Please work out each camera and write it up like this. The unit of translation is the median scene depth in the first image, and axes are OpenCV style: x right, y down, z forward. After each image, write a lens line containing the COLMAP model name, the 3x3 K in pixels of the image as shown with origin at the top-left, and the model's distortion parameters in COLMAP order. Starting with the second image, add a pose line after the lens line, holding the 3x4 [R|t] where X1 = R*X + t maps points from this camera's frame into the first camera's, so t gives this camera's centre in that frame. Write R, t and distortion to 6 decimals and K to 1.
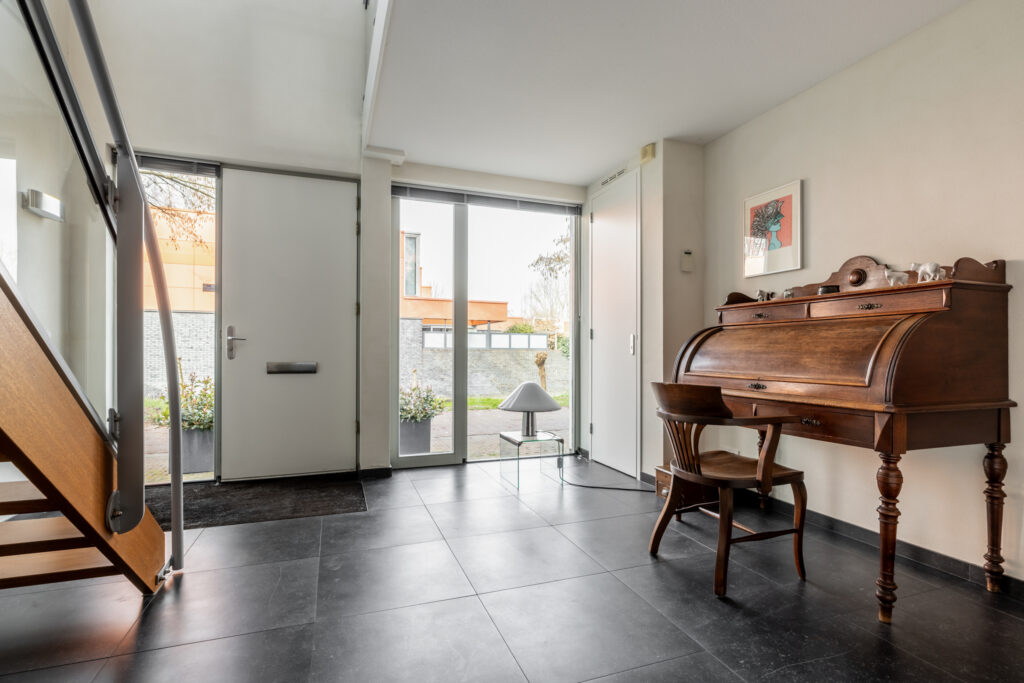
lens RADIAL K [[501.7, 0, 515.8], [0, 501.7, 346.4], [0, 0, 1]] dist [-0.002559, -0.000387]
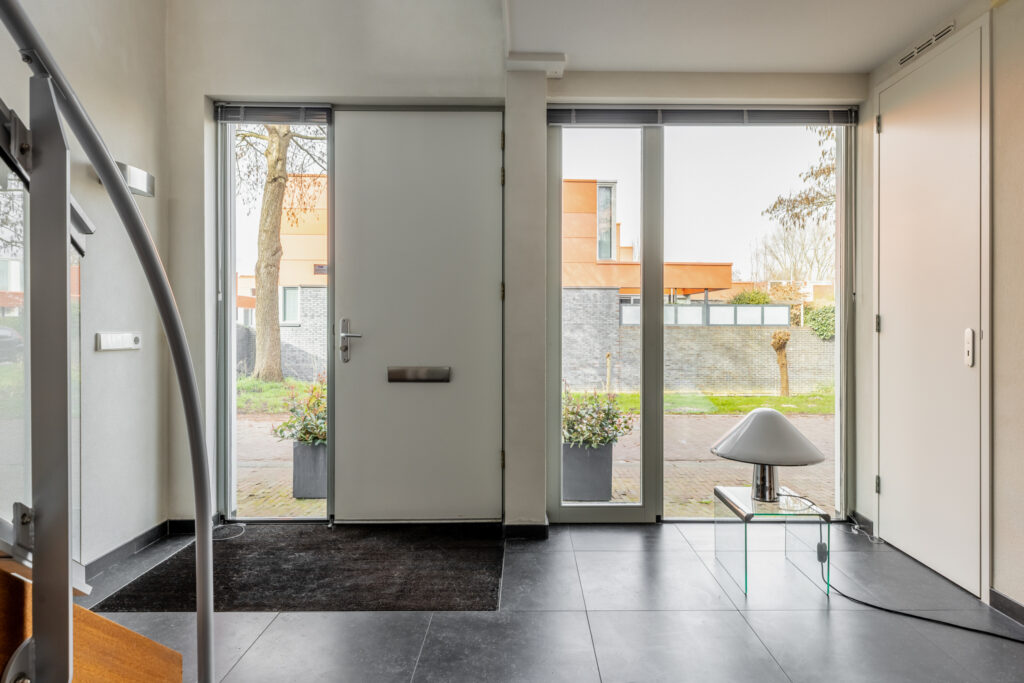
lens RADIAL K [[608.3, 0, 532.2], [0, 608.3, 328.7], [0, 0, 1]] dist [0.013266, -0.007873]
pose [[0.944457, -0.002143, -0.328629, 0.003429], [0.007672, 0.999850, 0.015529, -0.035338], [0.328546, -0.017188, 0.944332, 0.205770]]
